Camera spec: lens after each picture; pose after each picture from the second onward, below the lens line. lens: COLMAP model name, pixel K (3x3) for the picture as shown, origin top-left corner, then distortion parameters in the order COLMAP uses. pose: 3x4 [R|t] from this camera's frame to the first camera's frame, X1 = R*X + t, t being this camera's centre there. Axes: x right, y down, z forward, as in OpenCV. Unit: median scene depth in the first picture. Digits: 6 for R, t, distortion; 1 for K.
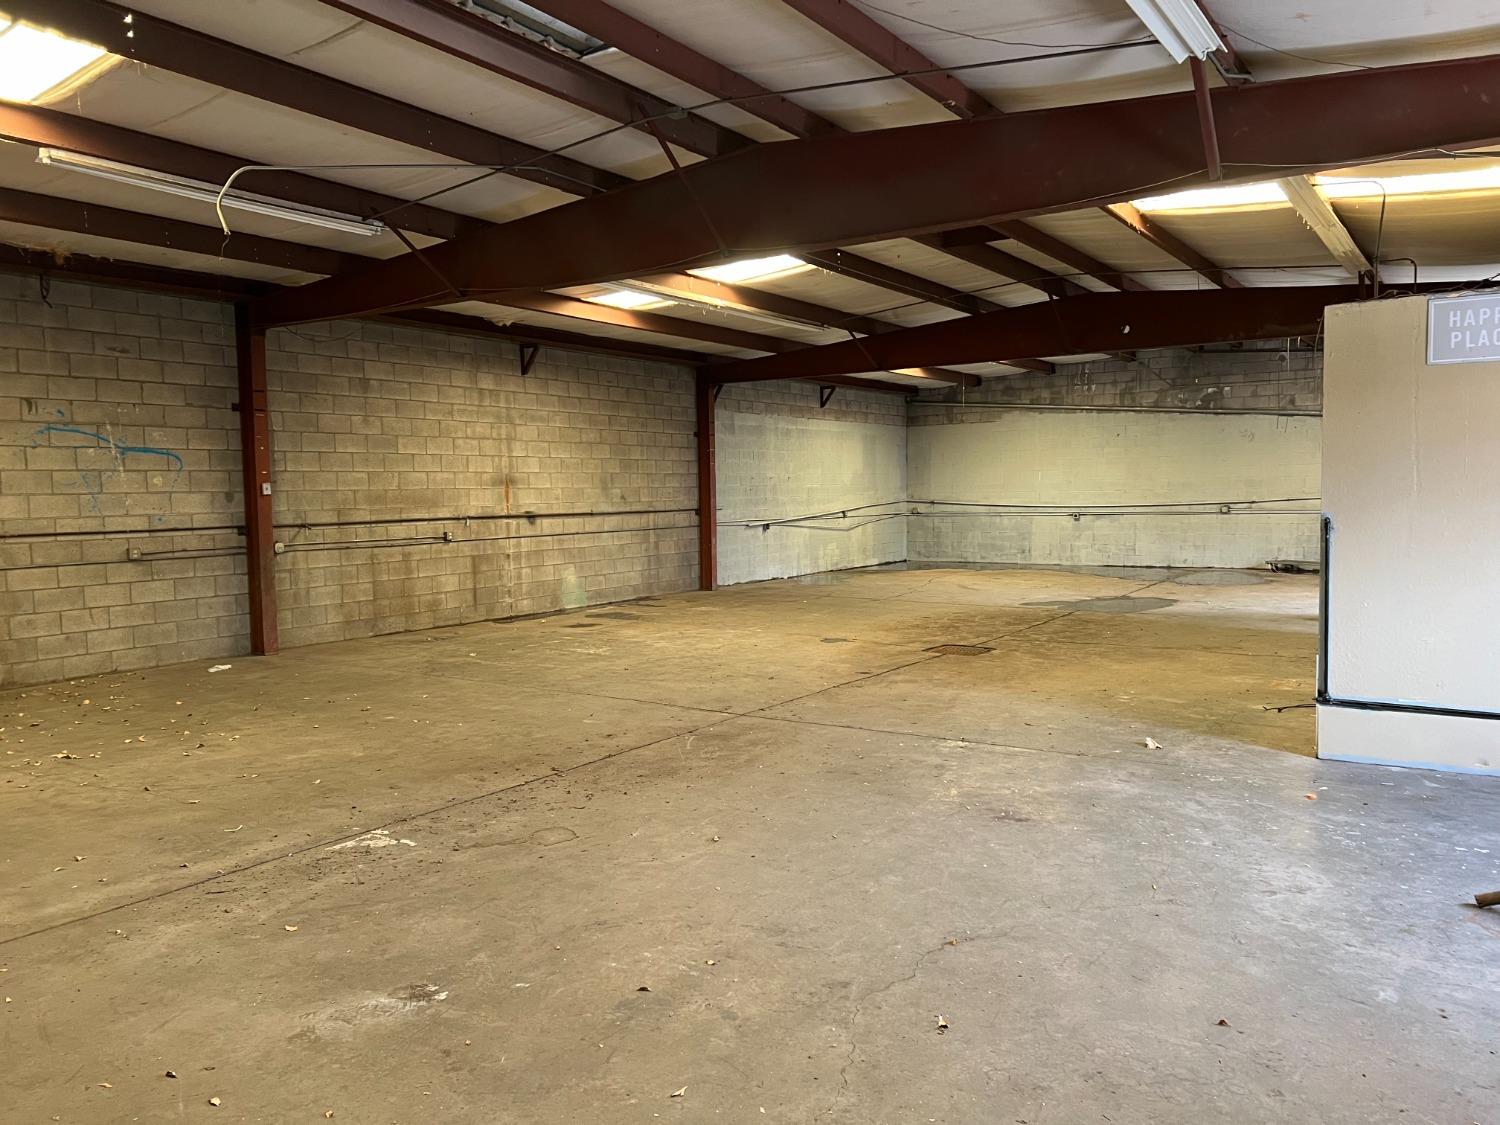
lens RADIAL K [[1082.7, 0, 750.0], [0, 1082.7, 562.5], [0, 0, 1]] dist [0.011085, -0.004073]
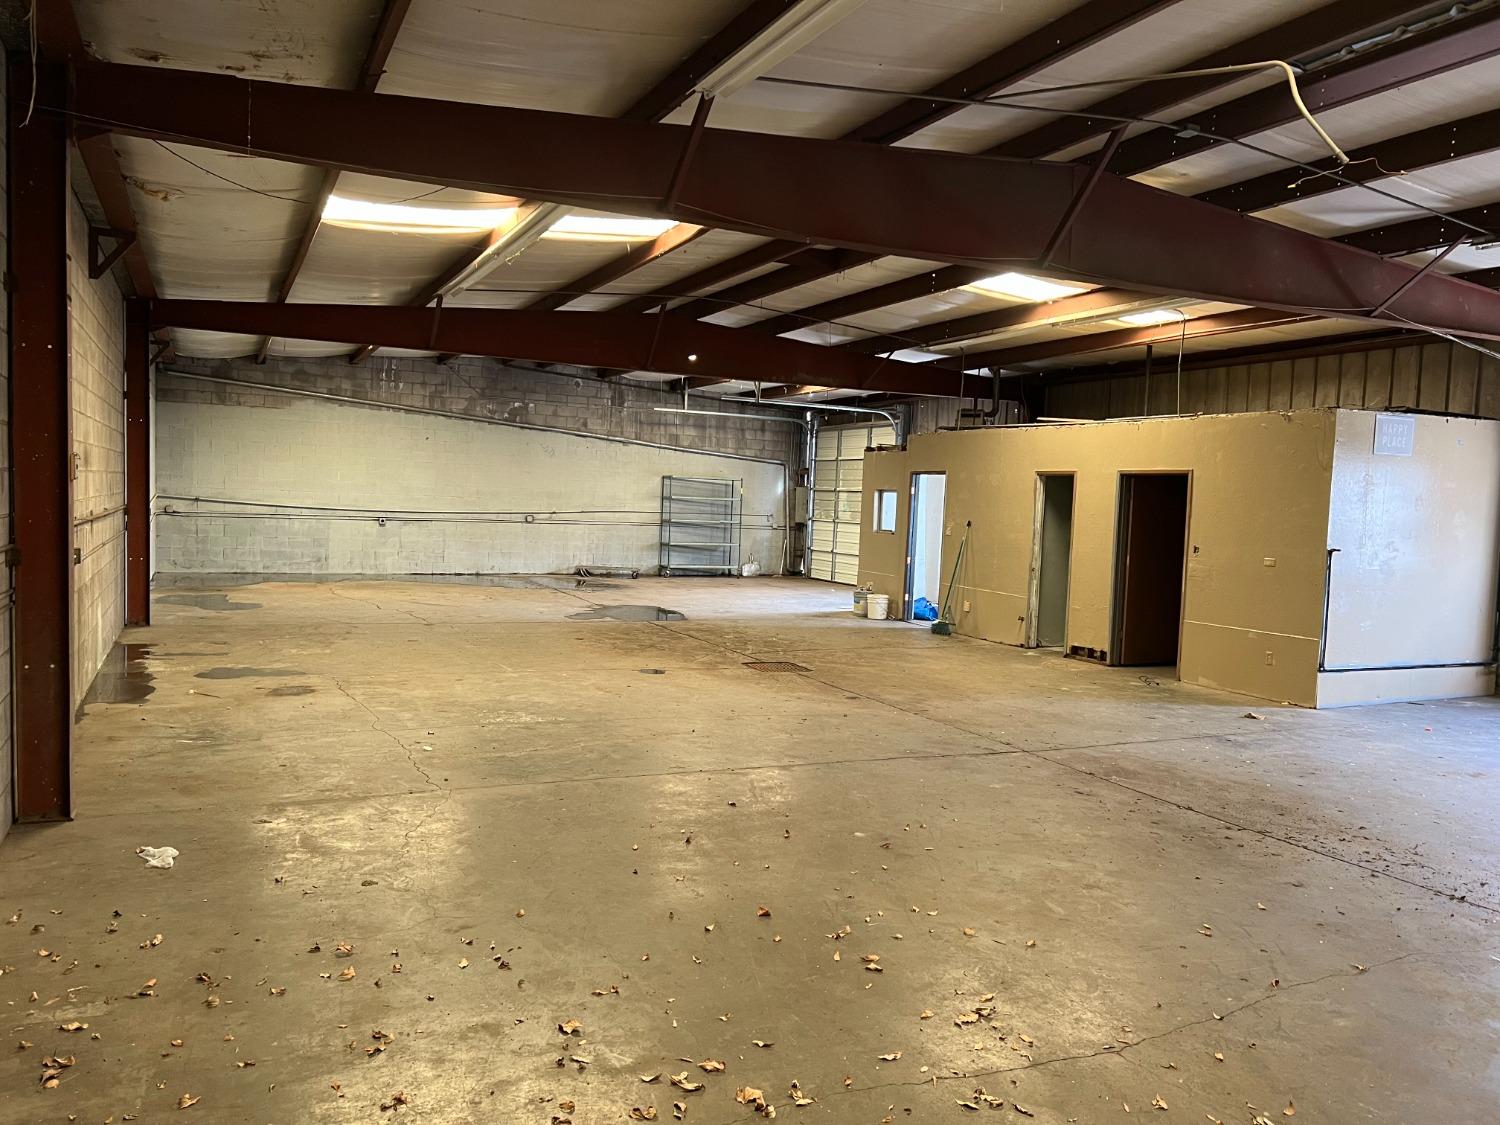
lens RADIAL K [[1082.7, 0, 750.0], [0, 1082.7, 562.5], [0, 0, 1]] dist [0.011085, -0.004073]
pose [[0.512437, -0.014438, 0.858603, -0.339847], [0.010250, 0.999890, 0.010697, -0.014286], [-0.858664, 0.003319, 0.512529, 0.254706]]
